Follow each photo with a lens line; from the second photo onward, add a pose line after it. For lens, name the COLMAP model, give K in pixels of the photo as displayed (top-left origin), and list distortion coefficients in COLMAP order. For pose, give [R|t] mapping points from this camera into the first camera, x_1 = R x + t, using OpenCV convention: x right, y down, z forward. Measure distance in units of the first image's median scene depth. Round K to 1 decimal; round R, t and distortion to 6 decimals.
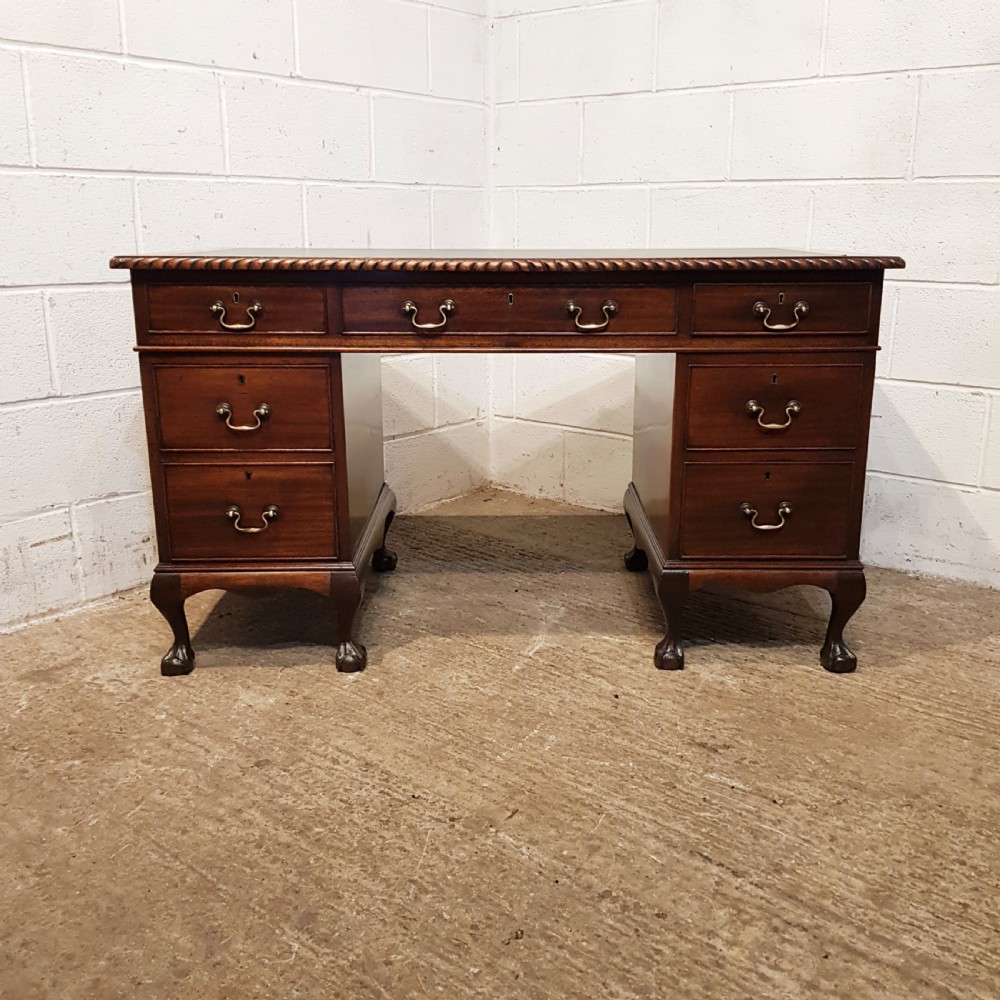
lens RADIAL K [[1048.1, 0, 527.4], [0, 1048.1, 489.6], [0, 0, 1]] dist [0.014592, 0.000000]
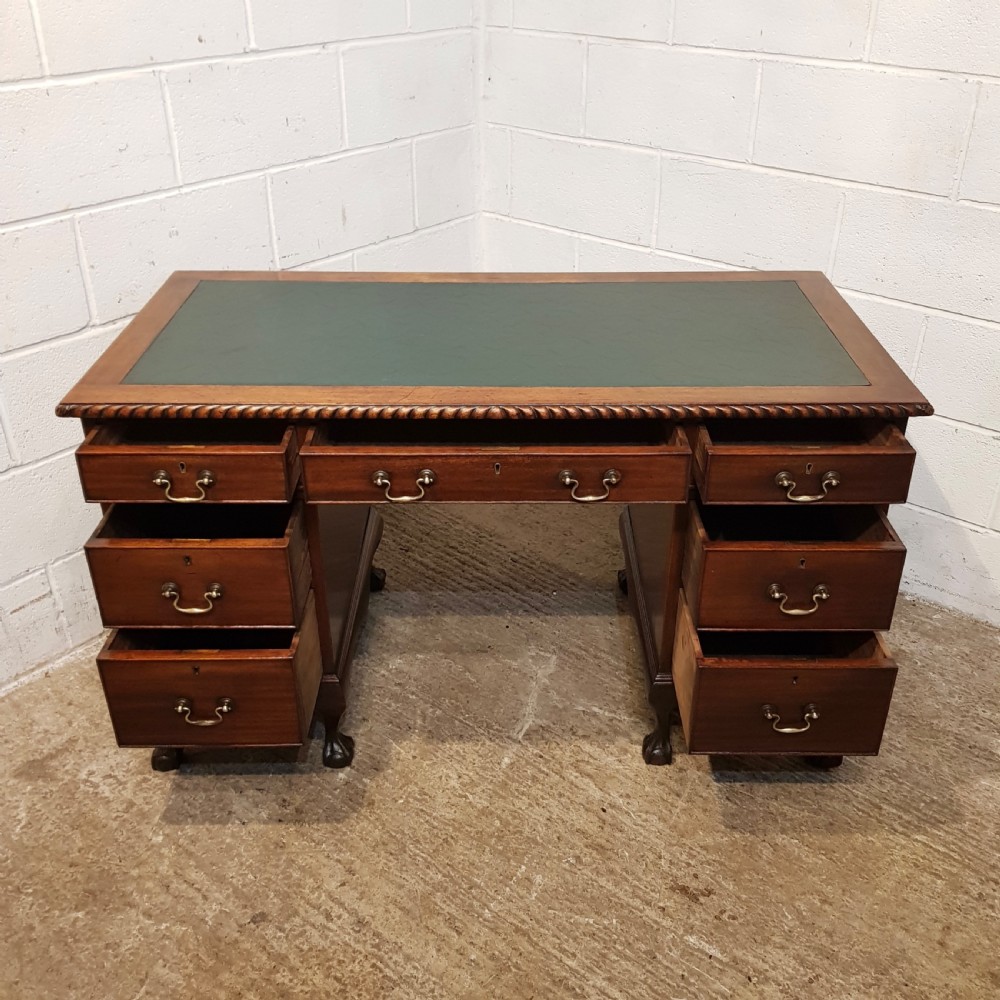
lens RADIAL K [[1048.1, 0, 523.2], [0, 1048.1, 510.6], [0, 0, 1]] dist [0.014592, 0.000000]
pose [[0.999975, 0.006932, -0.001057, 0.005933], [-0.006361, 0.960161, 0.279376, -0.344147], [0.002951, -0.279362, 0.960181, 0.095464]]
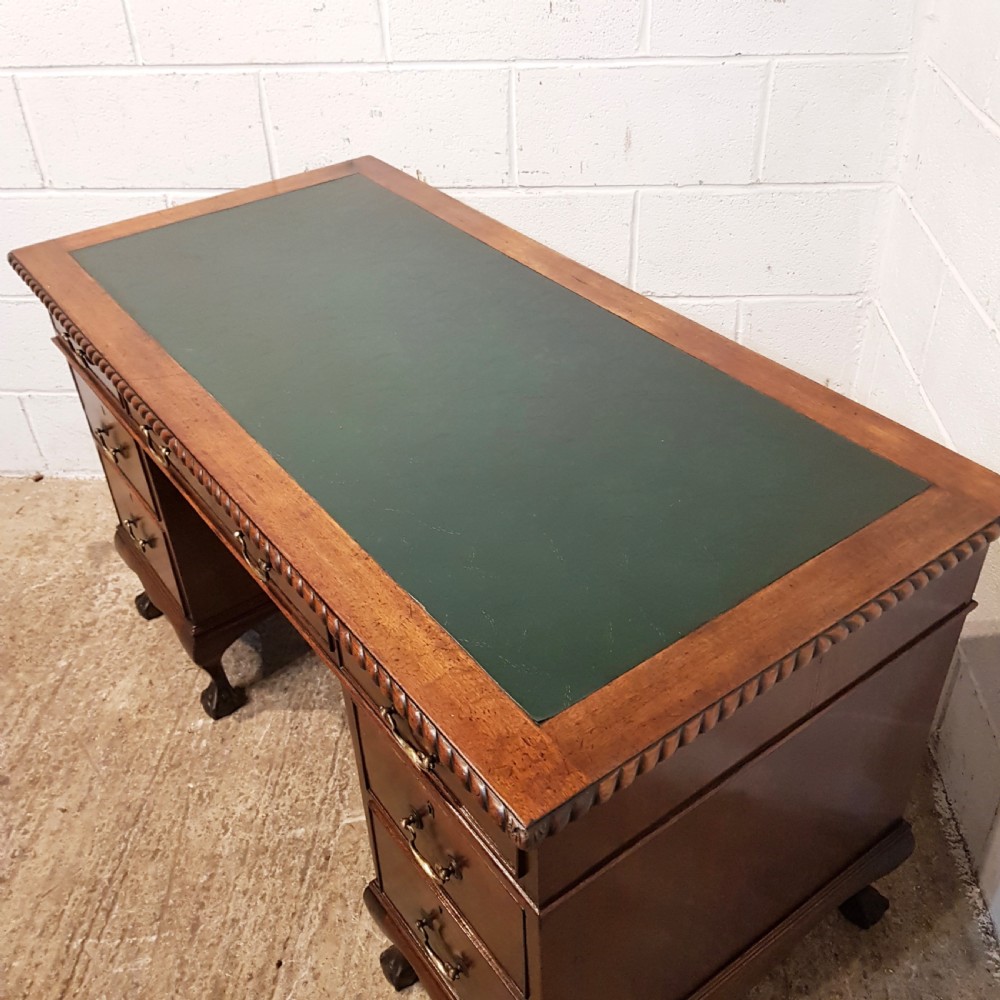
lens RADIAL K [[1048.1, 0, 507.7], [0, 1048.1, 482.3], [0, 0, 1]] dist [0.014592, 0.000000]
pose [[0.579577, 0.470752, -0.665194, 0.510868], [-0.167625, 0.867684, 0.468003, -0.490071], [0.797491, -0.159740, 0.581800, 0.688901]]
